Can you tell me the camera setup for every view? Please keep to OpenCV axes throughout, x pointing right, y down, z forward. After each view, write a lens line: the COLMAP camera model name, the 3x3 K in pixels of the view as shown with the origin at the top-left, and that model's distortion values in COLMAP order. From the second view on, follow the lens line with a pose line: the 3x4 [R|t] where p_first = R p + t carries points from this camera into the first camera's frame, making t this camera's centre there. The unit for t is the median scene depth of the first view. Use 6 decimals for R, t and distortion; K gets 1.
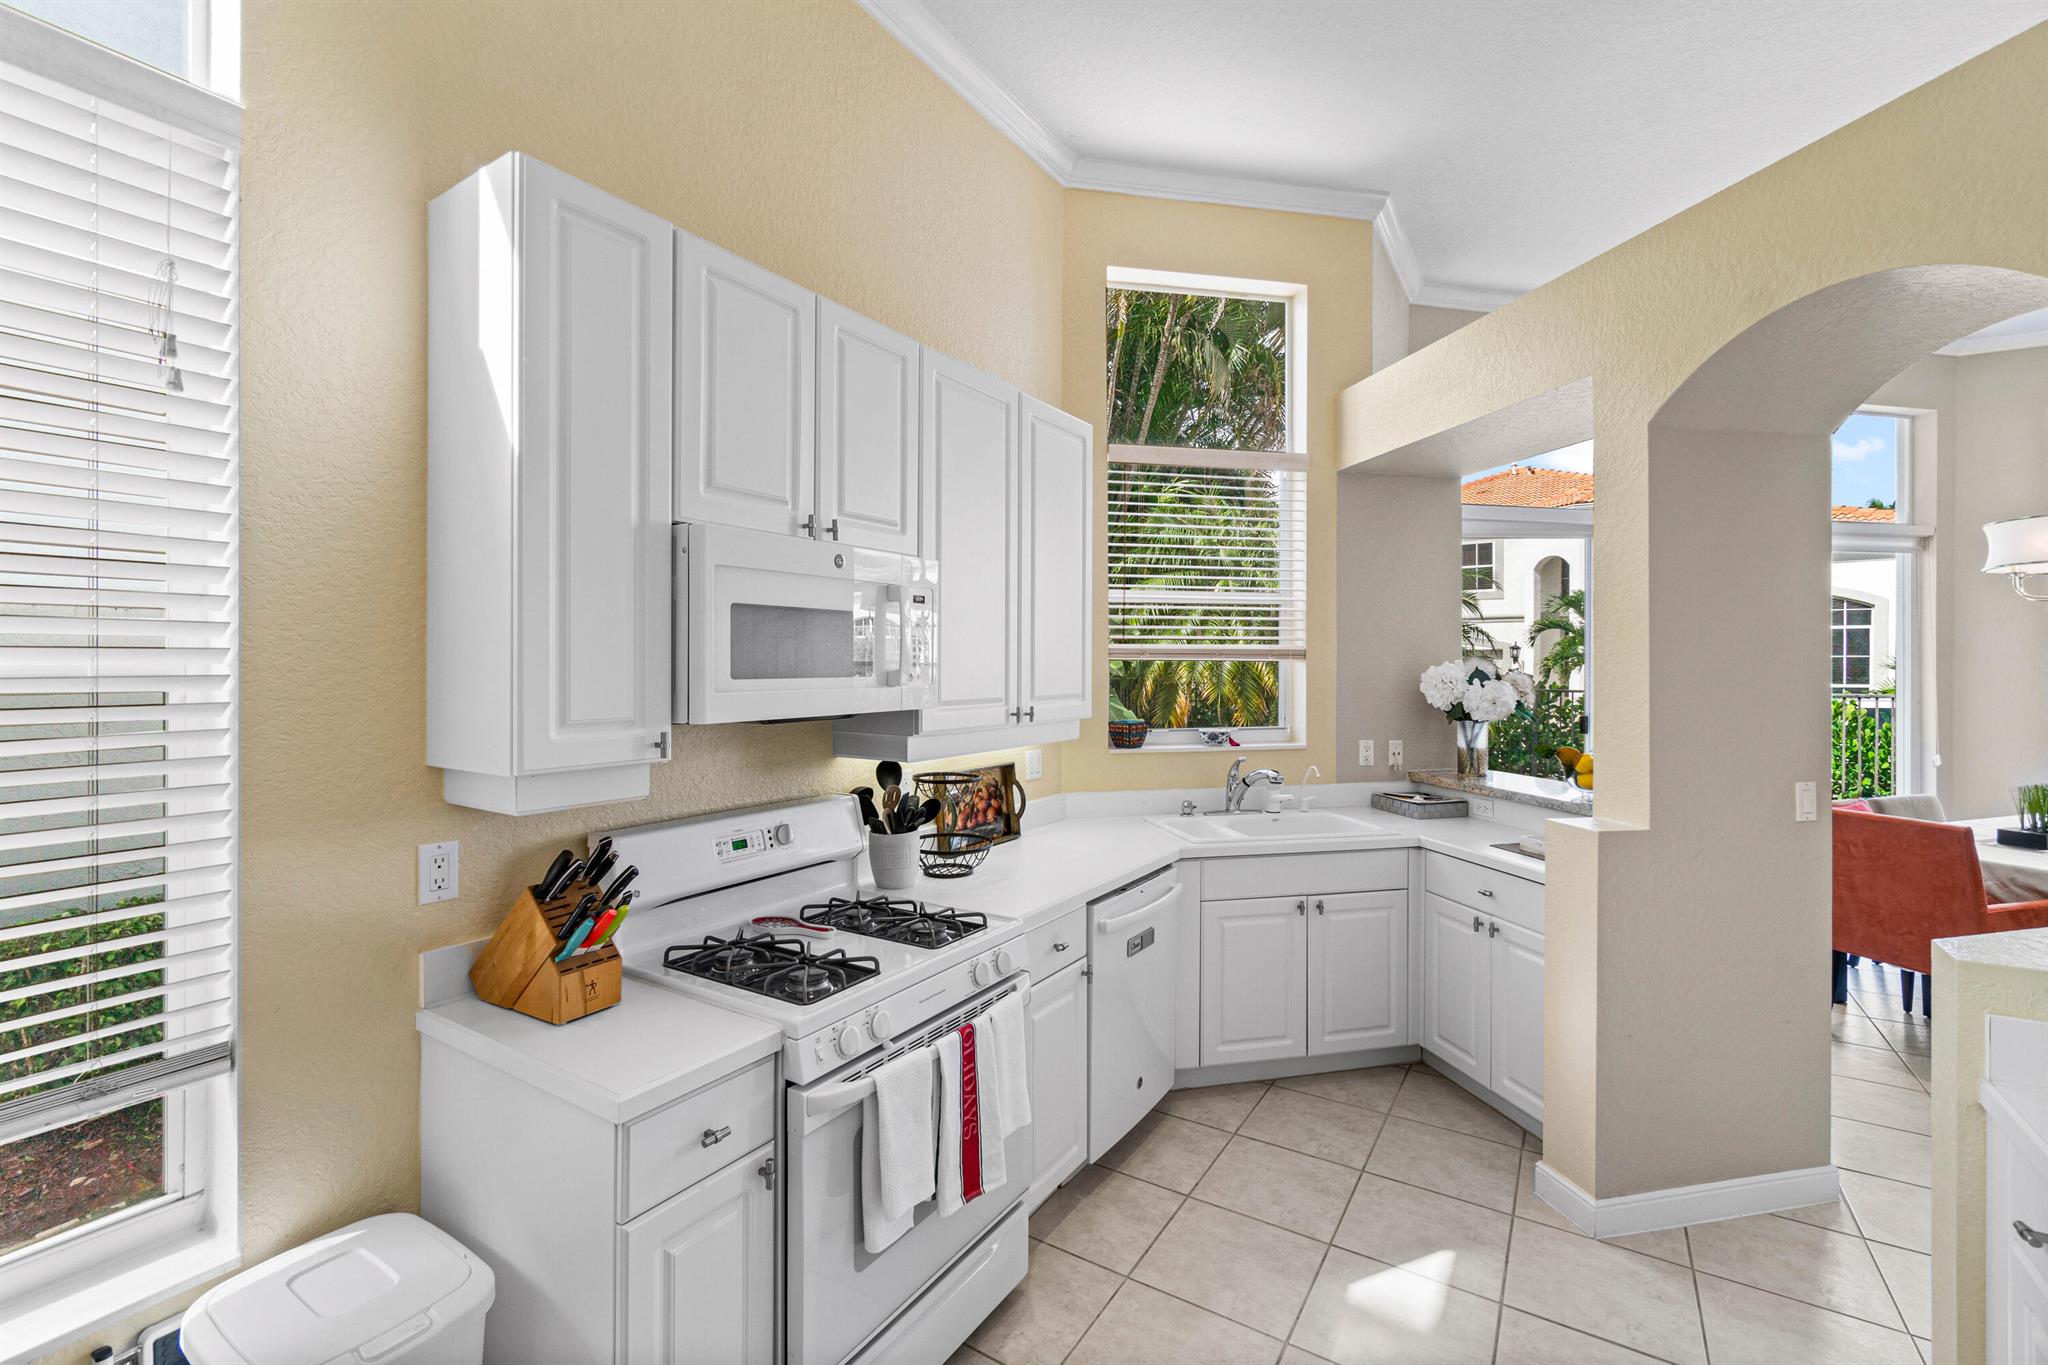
lens RADIAL K [[900.0, 0, 1026.4], [0, 900.0, 658.7], [0, 0, 1]] dist [0.001302, 0.000154]
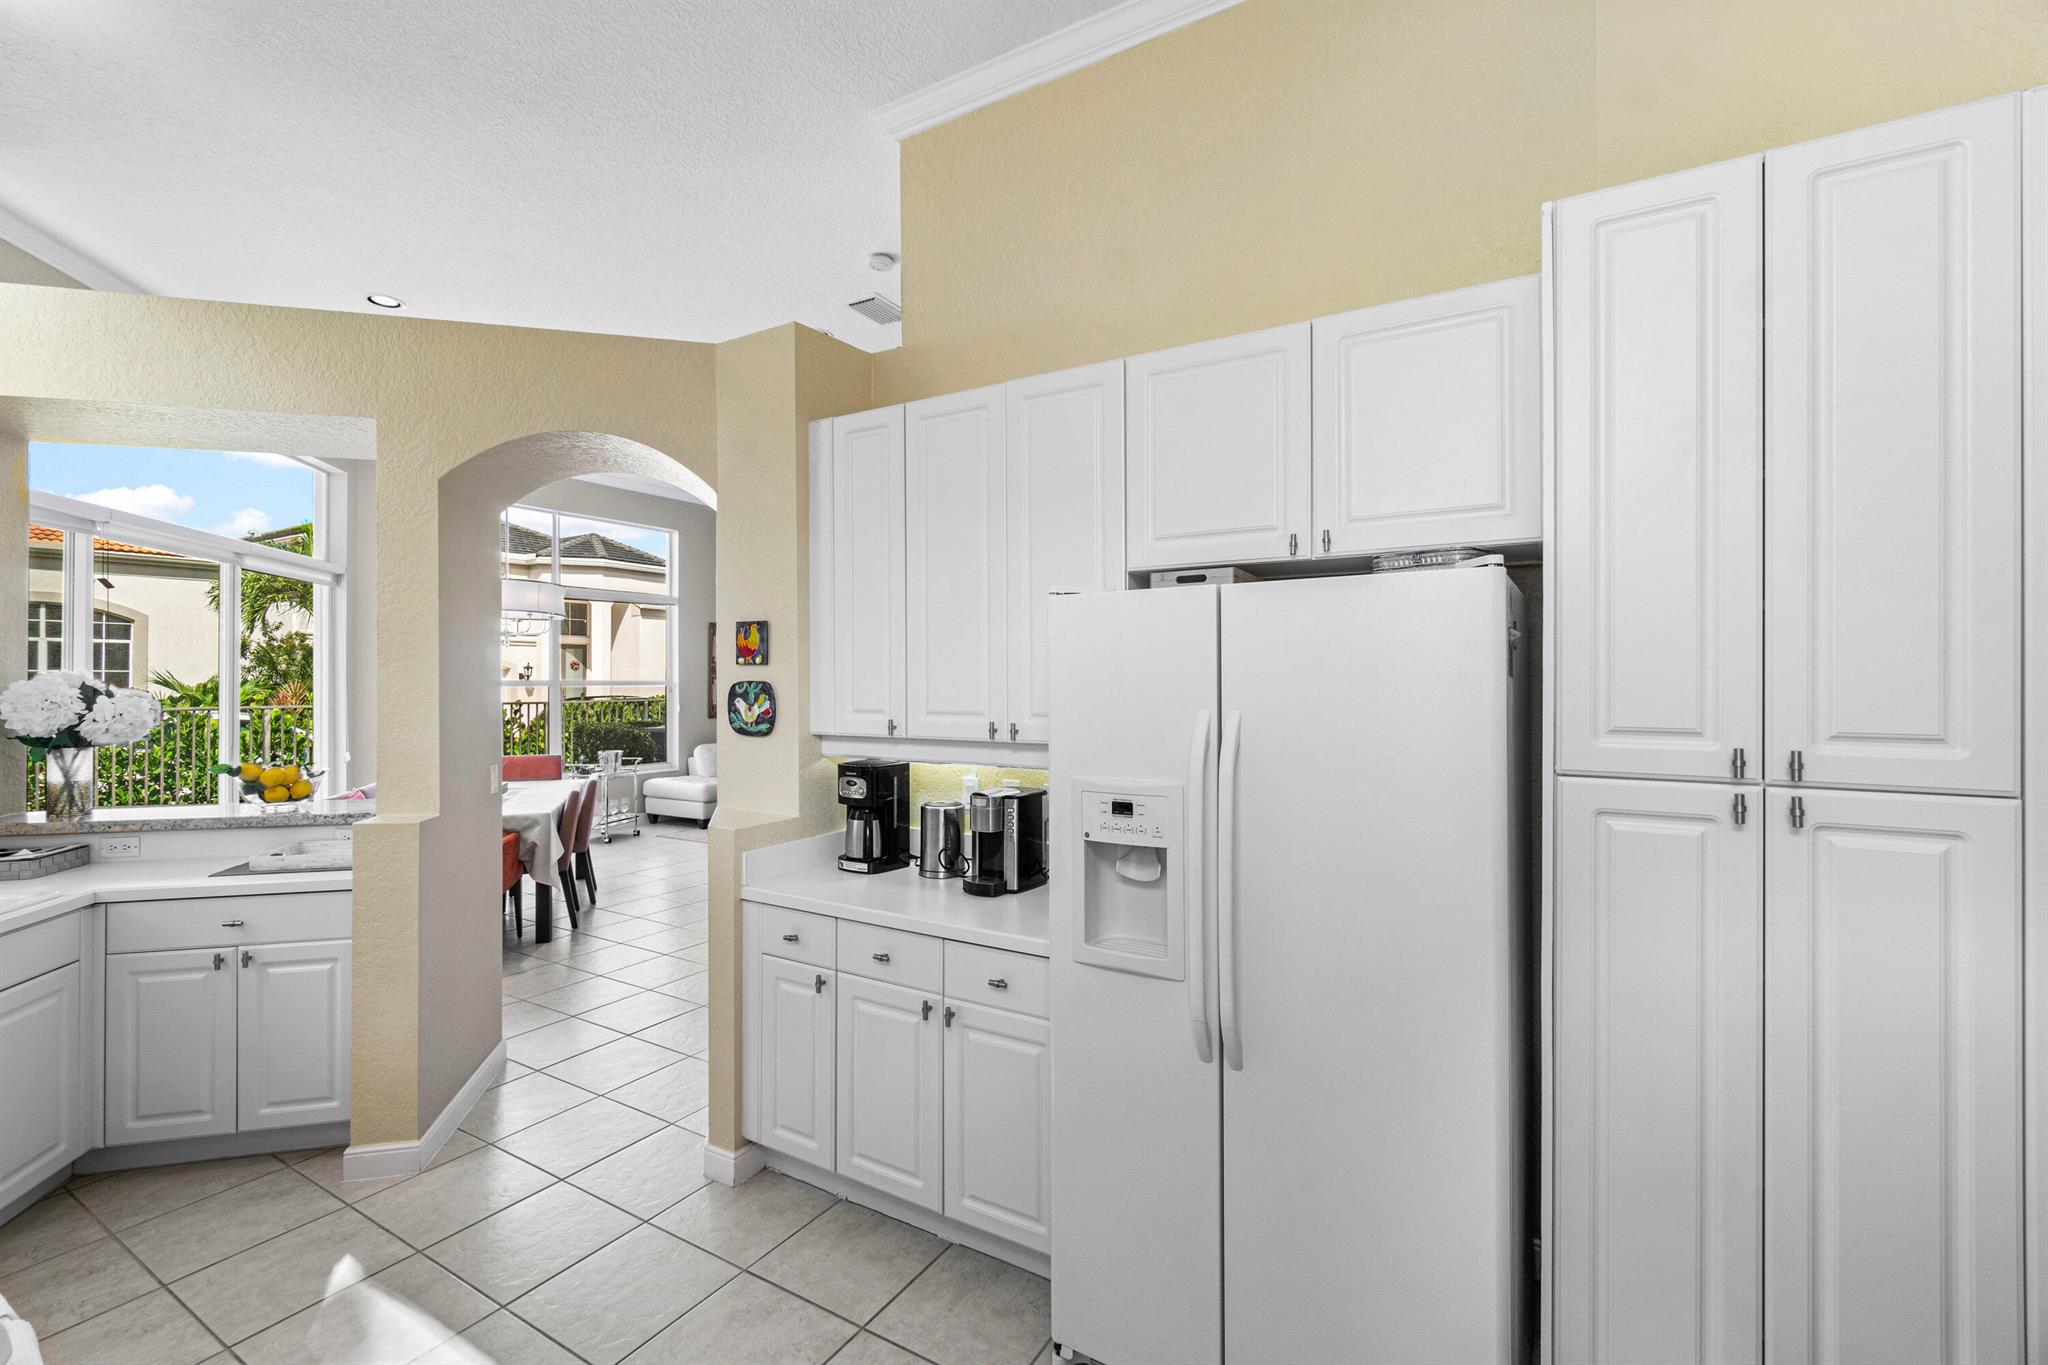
lens RADIAL K [[900.0, 0, 1026.4], [0, 900.0, 658.7], [0, 0, 1]] dist [0.001302, 0.000154]
pose [[-0.035157, 0.021304, 0.999155, -0.357665], [-0.004675, 0.999758, -0.021482, 0.001216], [-0.999371, -0.005426, -0.035049, 0.165495]]
